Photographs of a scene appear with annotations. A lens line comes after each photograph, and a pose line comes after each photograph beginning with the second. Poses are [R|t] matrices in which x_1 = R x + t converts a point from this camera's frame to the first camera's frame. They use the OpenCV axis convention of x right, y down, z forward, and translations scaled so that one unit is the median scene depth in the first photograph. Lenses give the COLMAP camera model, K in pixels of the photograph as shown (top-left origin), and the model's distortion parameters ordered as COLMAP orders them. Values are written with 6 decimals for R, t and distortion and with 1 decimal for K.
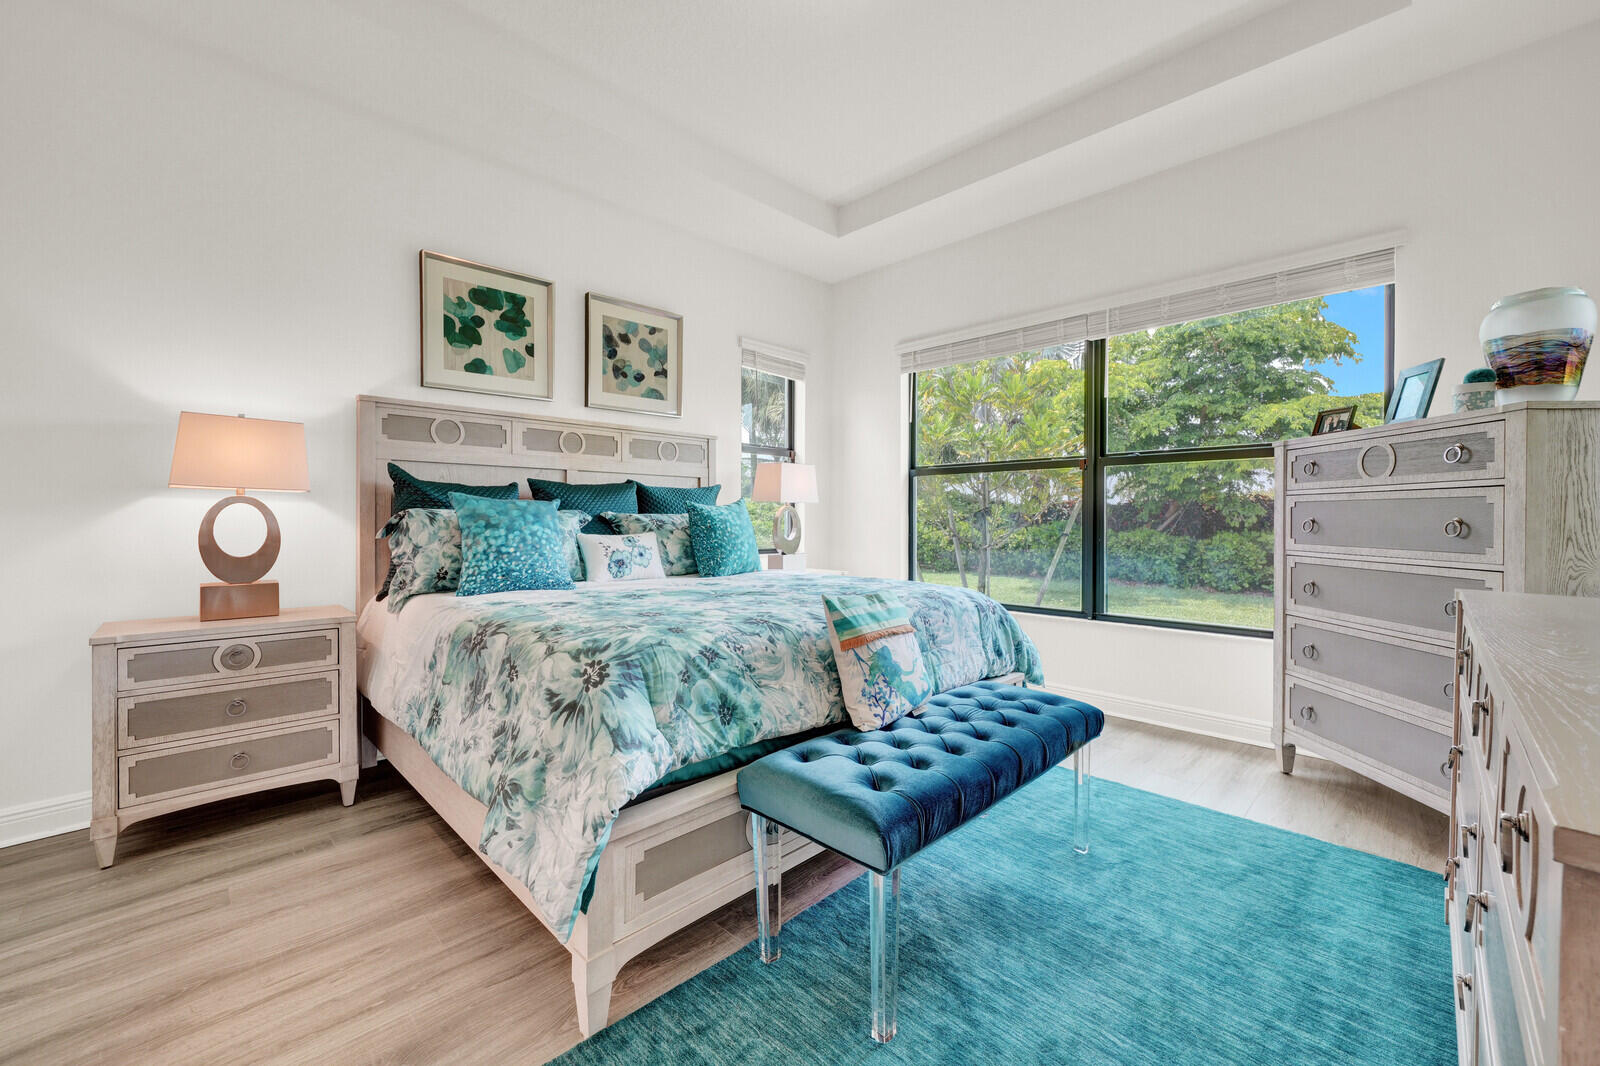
lens RADIAL K [[632.3, 0, 796.2], [0, 632.3, 526.1], [0, 0, 1]] dist [-0.001386, -0.000017]
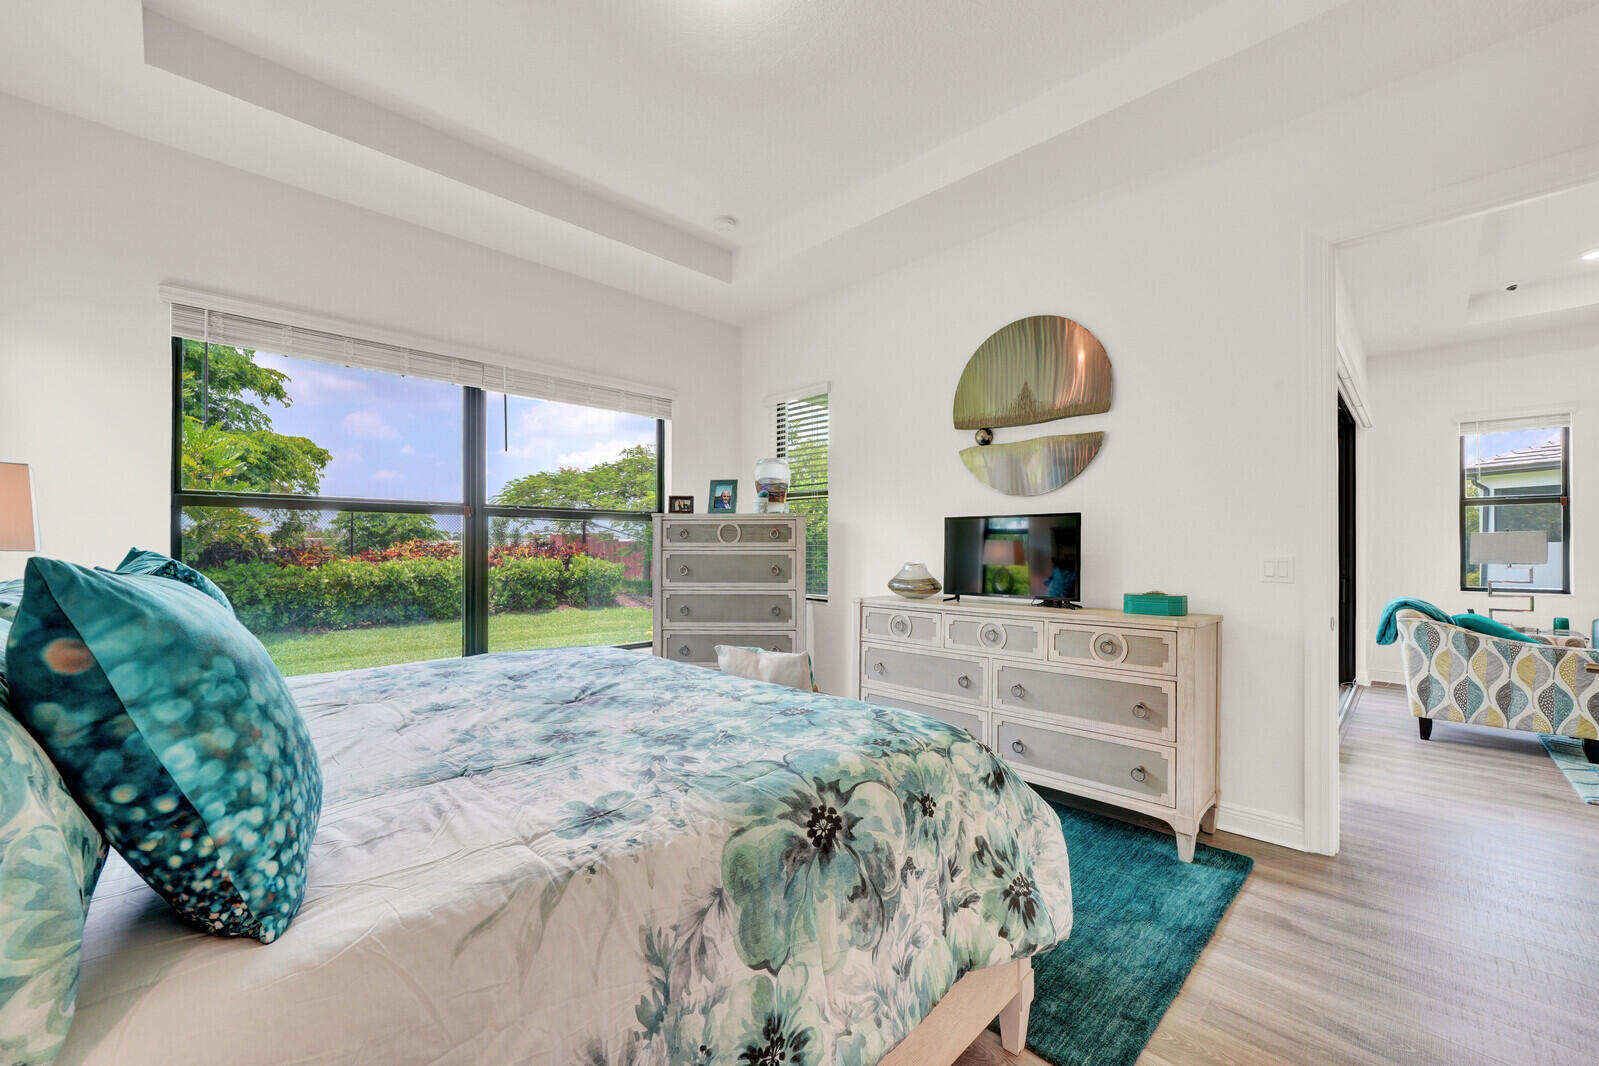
lens RADIAL K [[631.9, 0, 795.6], [0, 631.9, 542.7], [0, 0, 1]] dist [-0.001386, -0.000017]
pose [[0.005668, 0.007365, 0.999957, -0.883559], [0.013533, 0.999881, -0.007442, -0.062072], [-0.999892, 0.013575, 0.005568, 0.832029]]
